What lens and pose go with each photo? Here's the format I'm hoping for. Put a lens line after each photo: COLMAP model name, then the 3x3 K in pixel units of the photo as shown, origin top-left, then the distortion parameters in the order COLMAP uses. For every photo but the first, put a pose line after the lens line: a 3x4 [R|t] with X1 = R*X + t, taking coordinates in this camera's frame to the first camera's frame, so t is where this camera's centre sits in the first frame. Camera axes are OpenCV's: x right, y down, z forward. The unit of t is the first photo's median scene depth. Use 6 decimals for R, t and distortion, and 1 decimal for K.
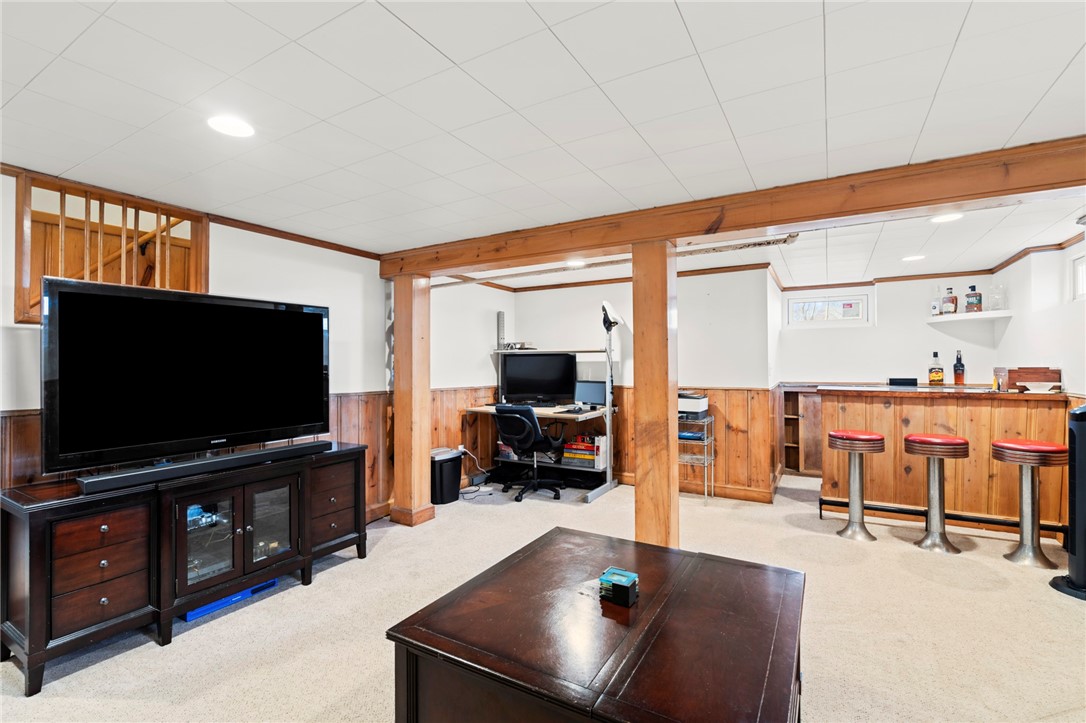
lens RADIAL K [[485.3, 0, 543.0], [0, 485.3, 361.5], [0, 0, 1]] dist [-0.000996, 0.000081]
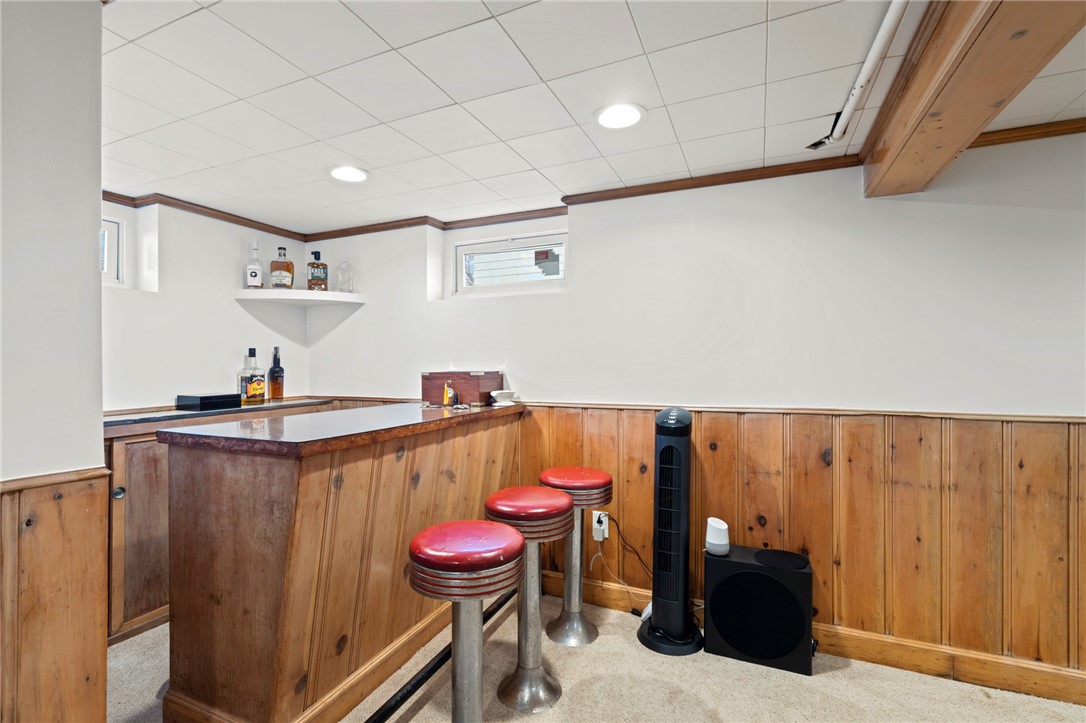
lens RADIAL K [[493.8, 0, 540.0], [0, 493.8, 359.1], [0, 0, 1]] dist [-0.001796, 0.000172]
pose [[-0.109716, 0.012082, 0.993890, 0.181619], [-0.001702, 0.999922, -0.012343, 0.001587], [-0.993962, -0.003046, -0.109687, 0.811369]]
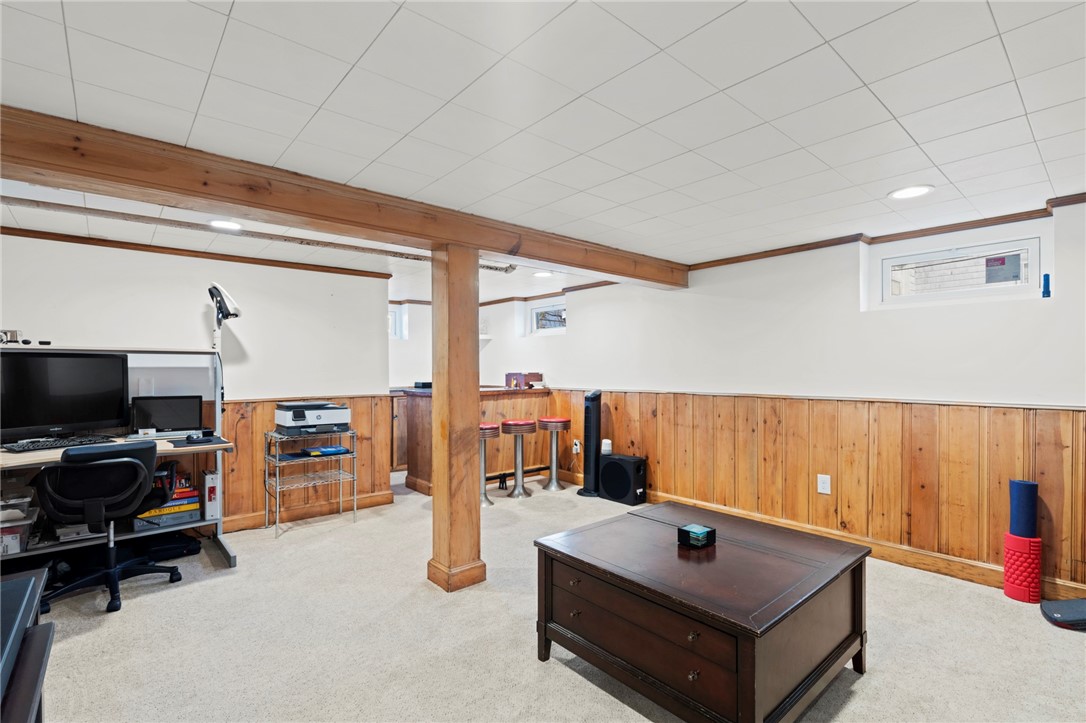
lens RADIAL K [[502.8, 0, 543.1], [0, 502.8, 371.7], [0, 0, 1]] dist [0.000996, 0.000369]
pose [[0.322436, -0.001338, 0.946590, -0.462388], [-0.003956, 0.999988, 0.002761, 0.003045], [-0.946583, -0.004635, 0.322427, 0.341216]]
